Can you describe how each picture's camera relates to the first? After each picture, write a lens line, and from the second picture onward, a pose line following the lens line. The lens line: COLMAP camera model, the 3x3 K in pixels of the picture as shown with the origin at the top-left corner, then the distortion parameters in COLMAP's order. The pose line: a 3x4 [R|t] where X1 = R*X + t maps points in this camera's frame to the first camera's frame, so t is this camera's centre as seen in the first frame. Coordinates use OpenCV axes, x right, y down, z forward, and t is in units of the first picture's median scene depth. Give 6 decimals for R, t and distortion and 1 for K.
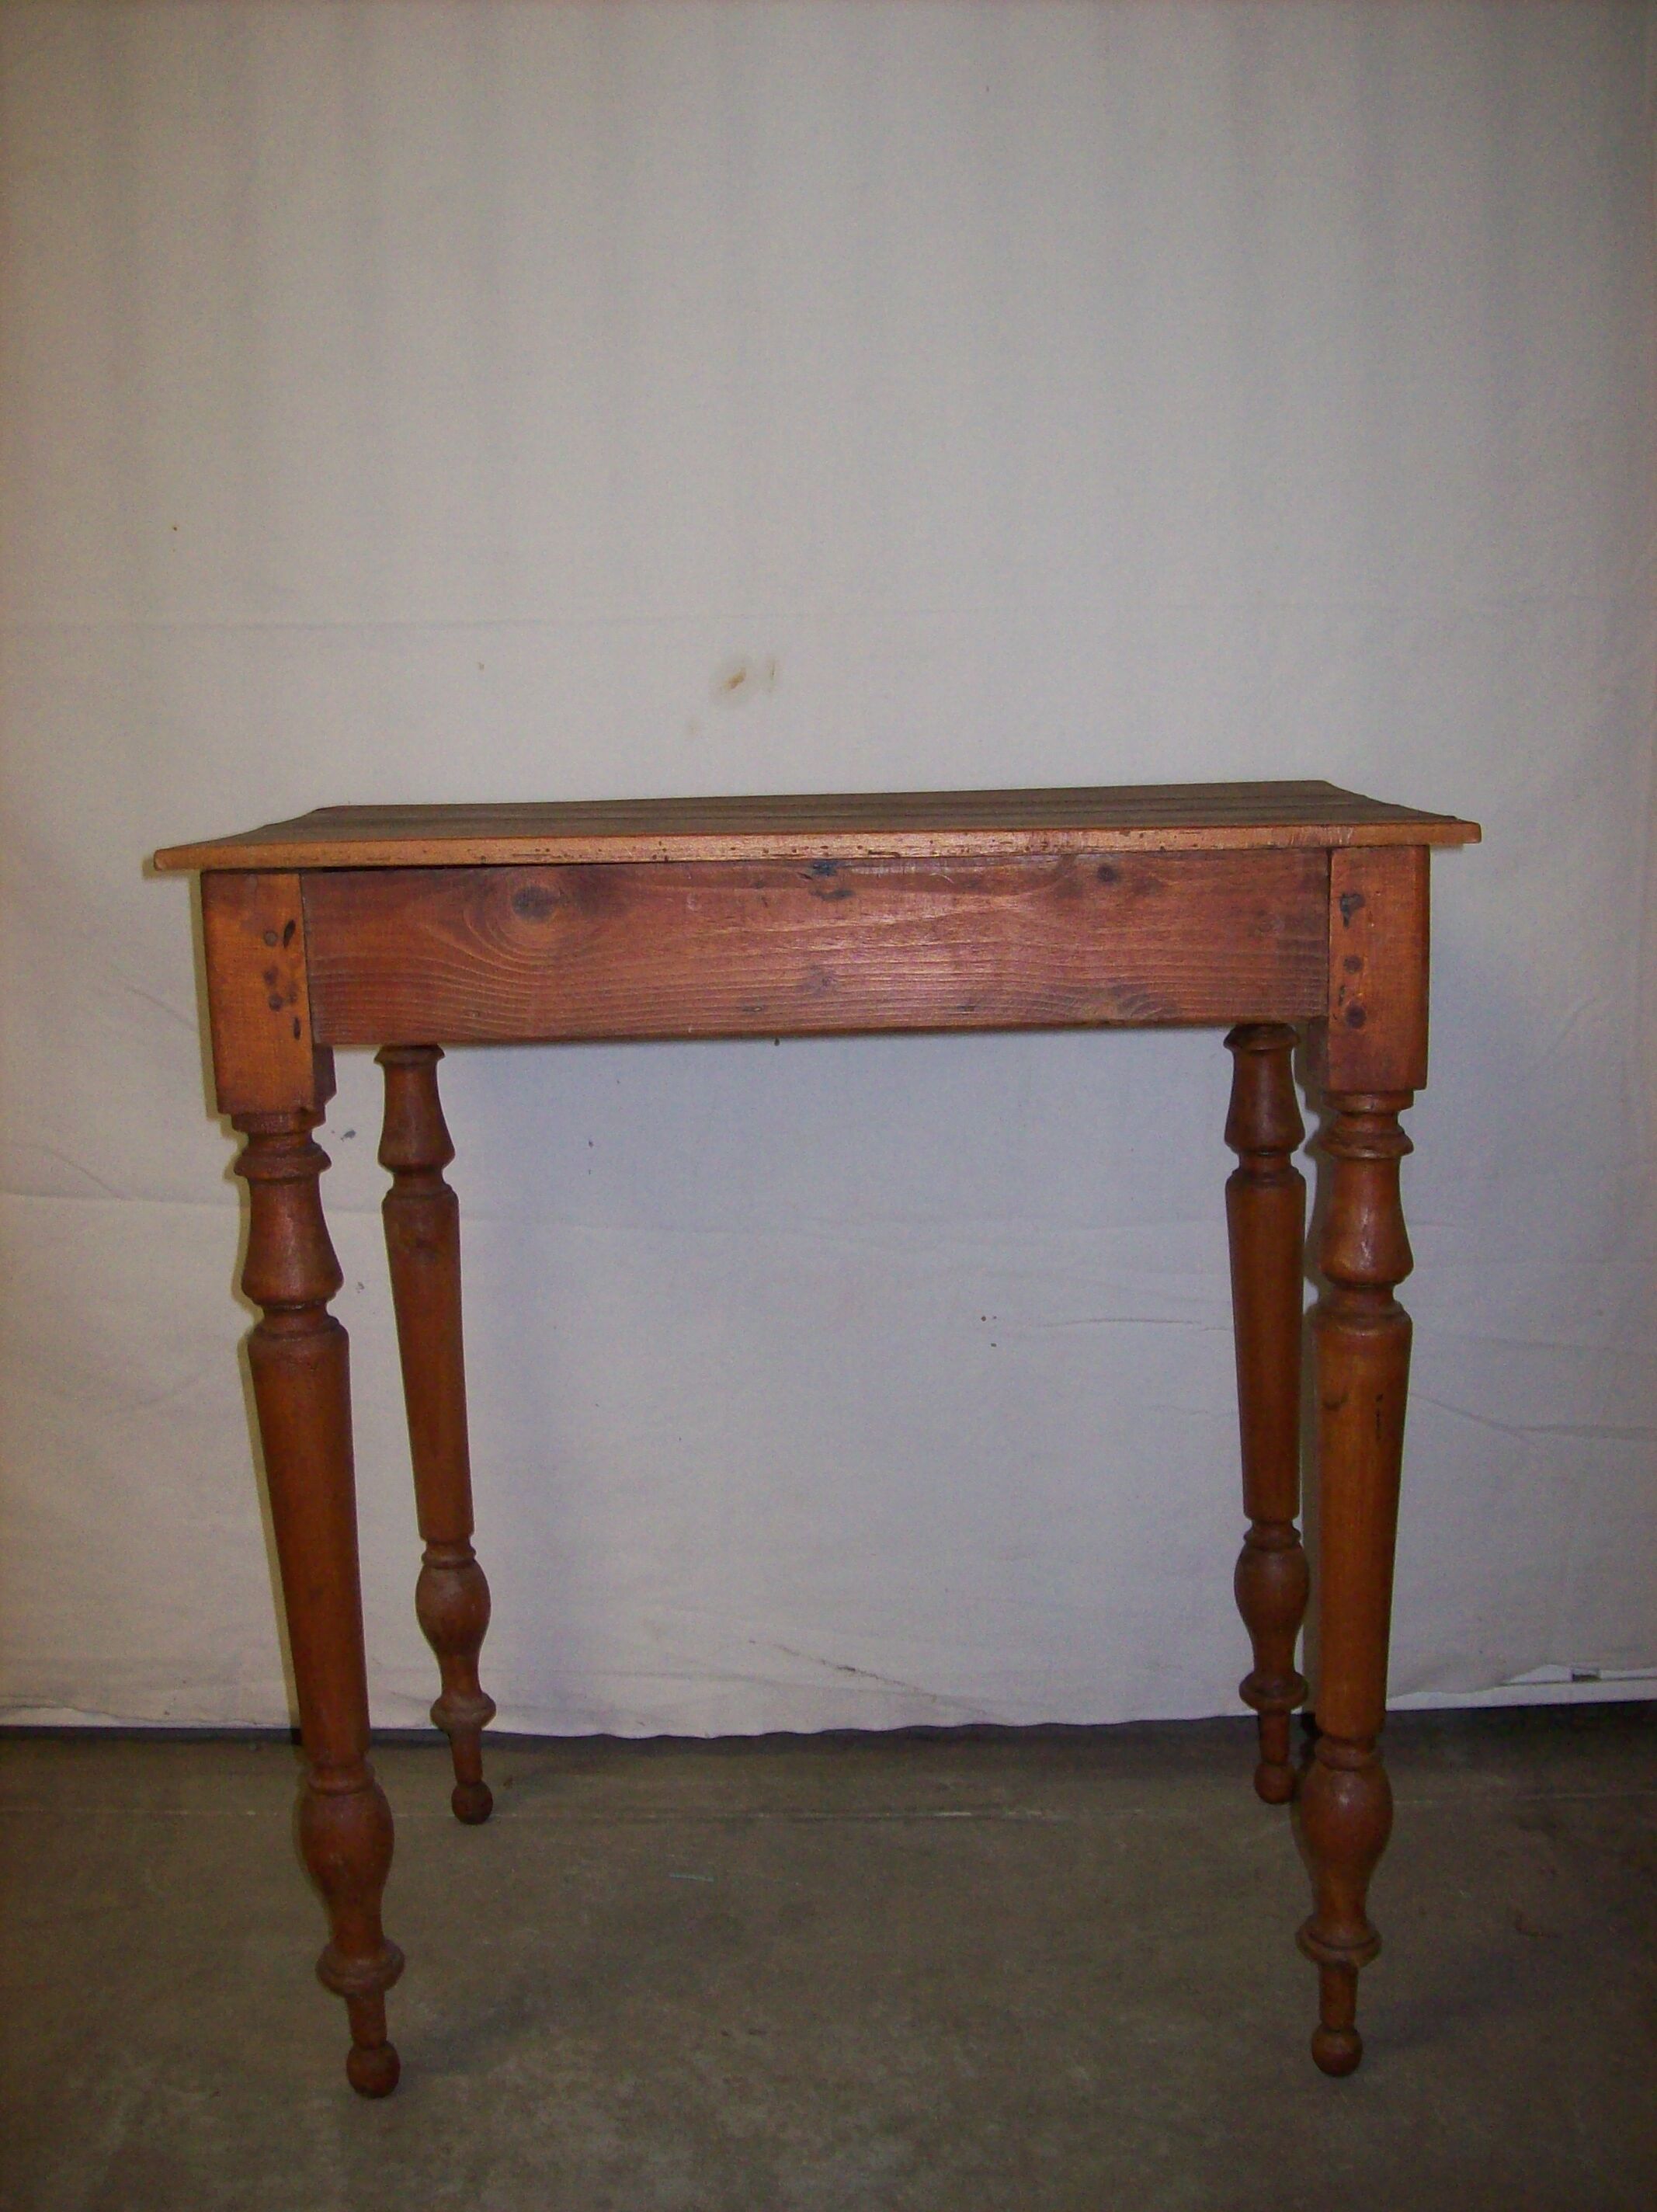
lens RADIAL K [[2283.6, 0, 828.5], [0, 2283.6, 1106.0], [0, 0, 1]] dist [-0.123883, 0.009359]
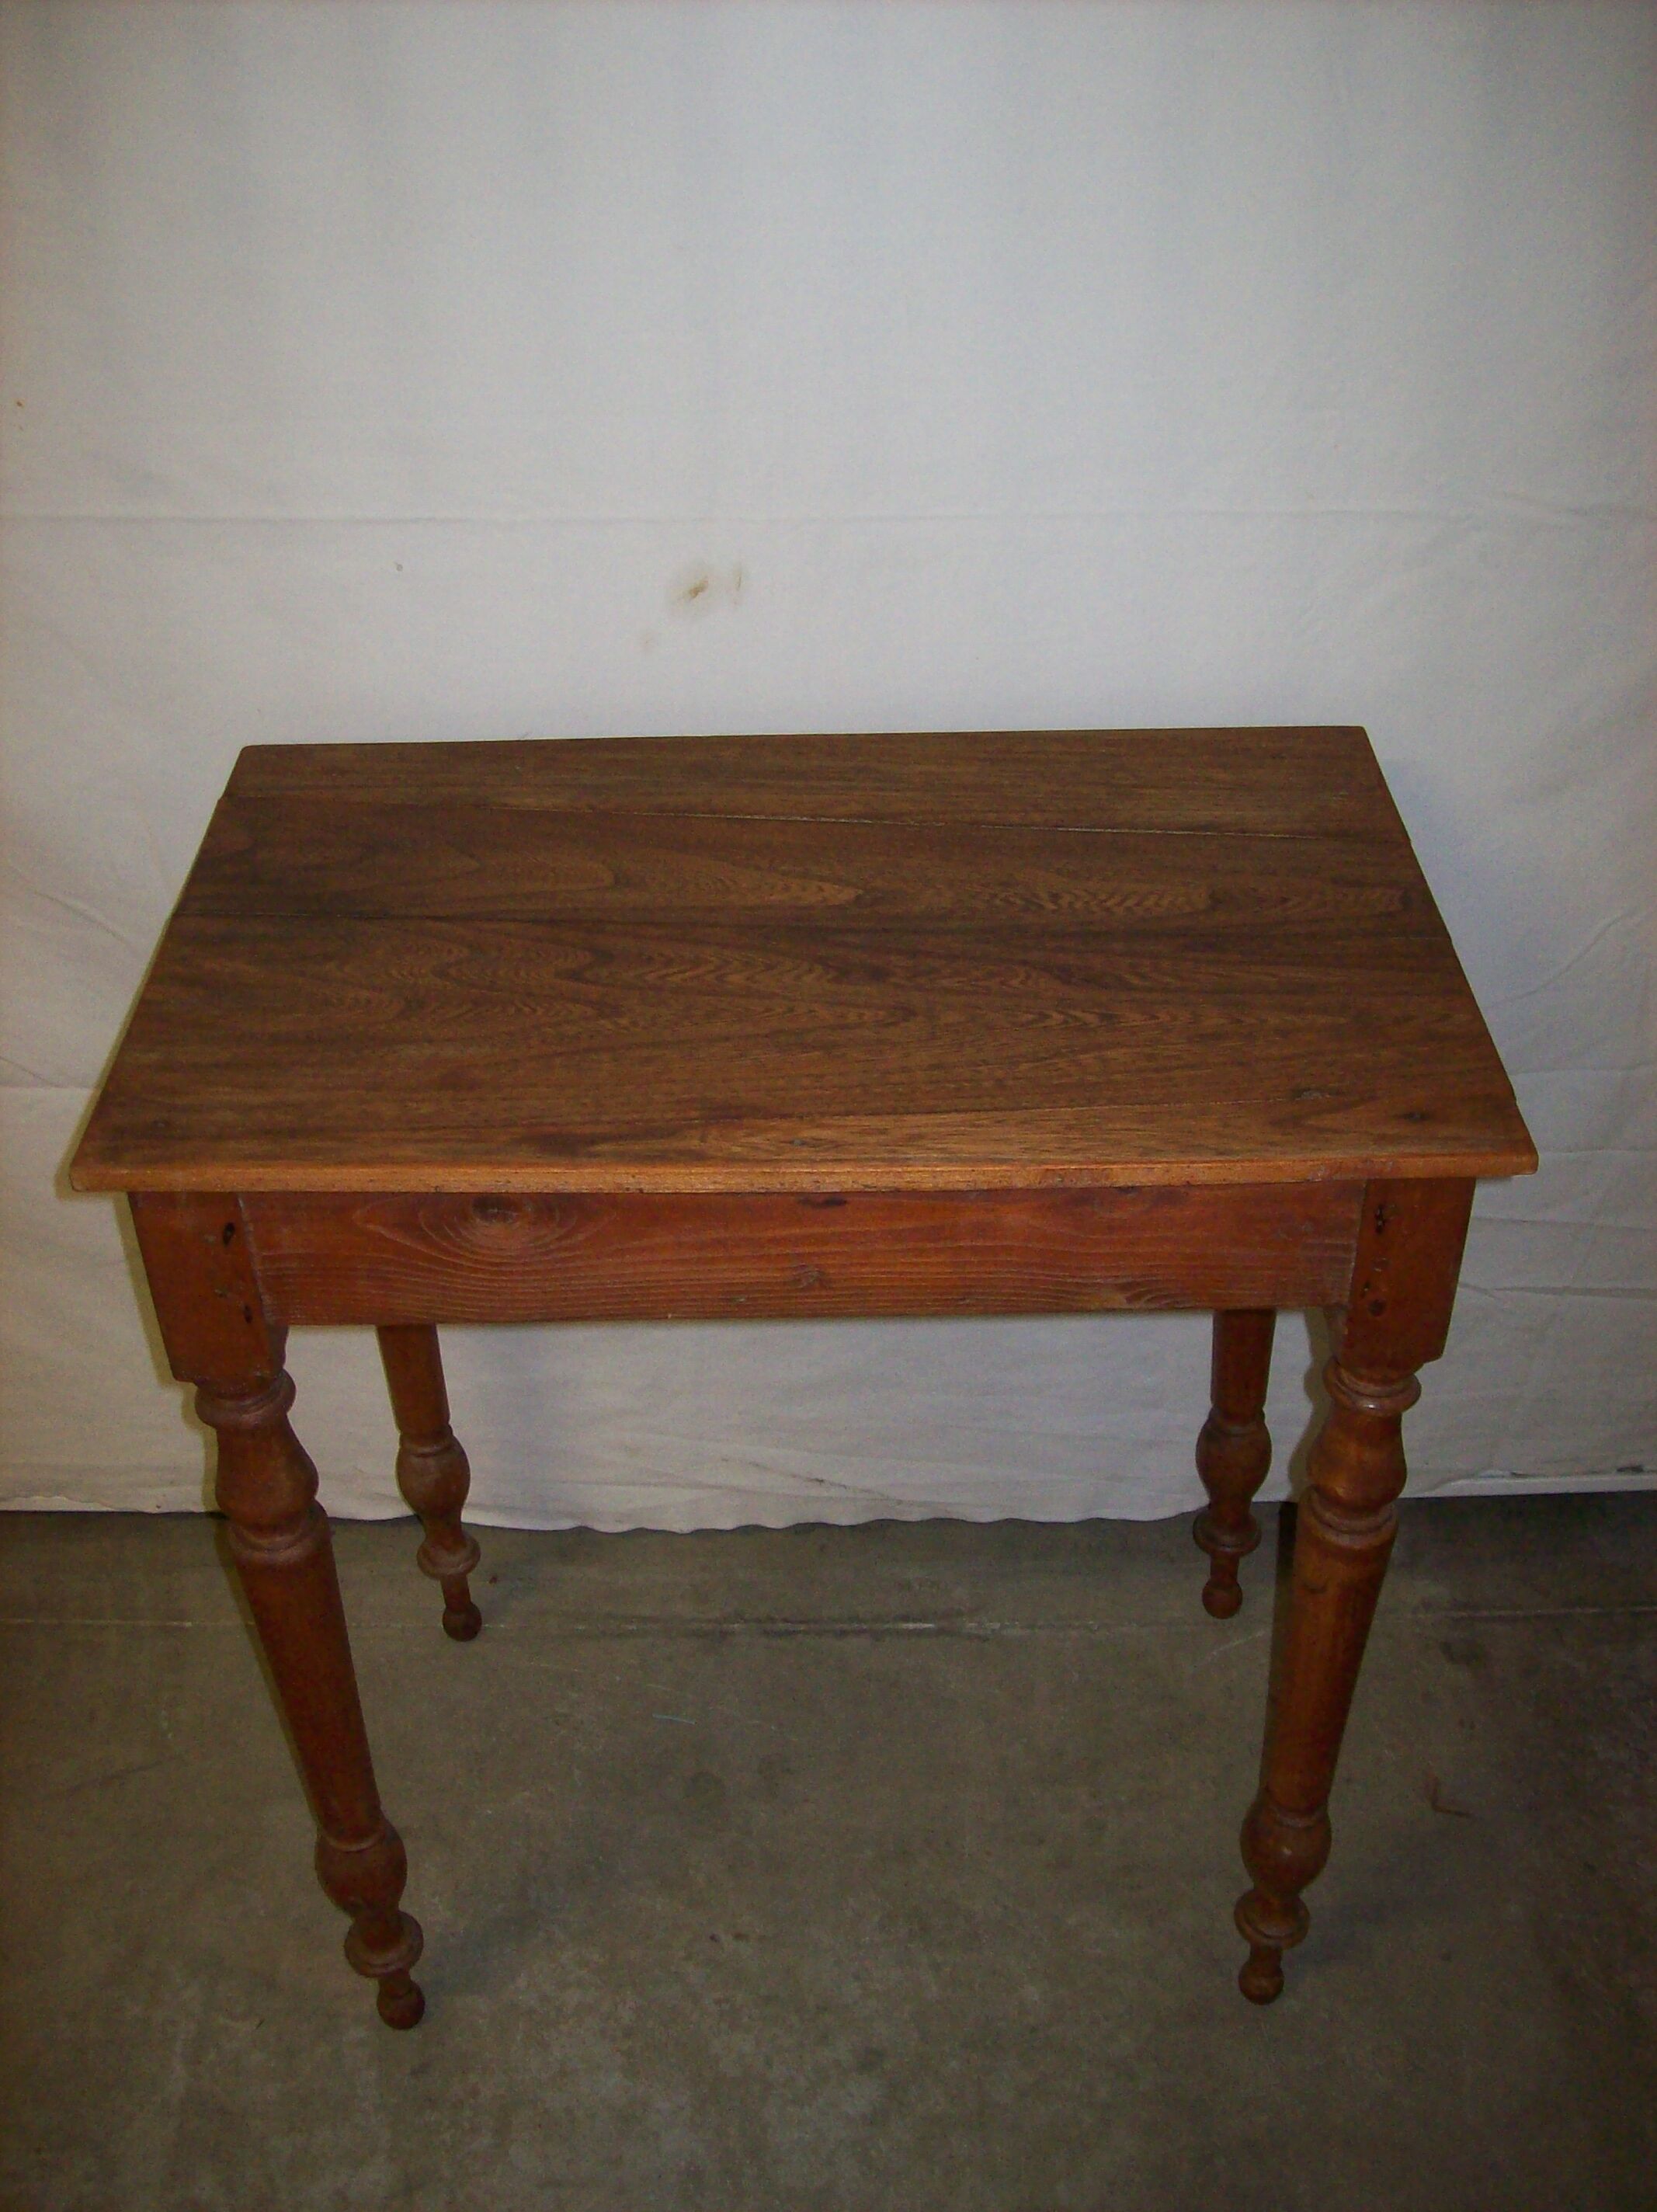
lens RADIAL K [[2311.8, 0, 828.5], [0, 2311.8, 1106.0], [0, 0, 1]] dist [-0.150764, 0.038782]
pose [[0.999609, -0.005240, 0.027458, -0.018340], [-0.006580, 0.910568, 0.413306, -0.437622], [-0.027168, -0.413326, 0.910178, 0.148614]]
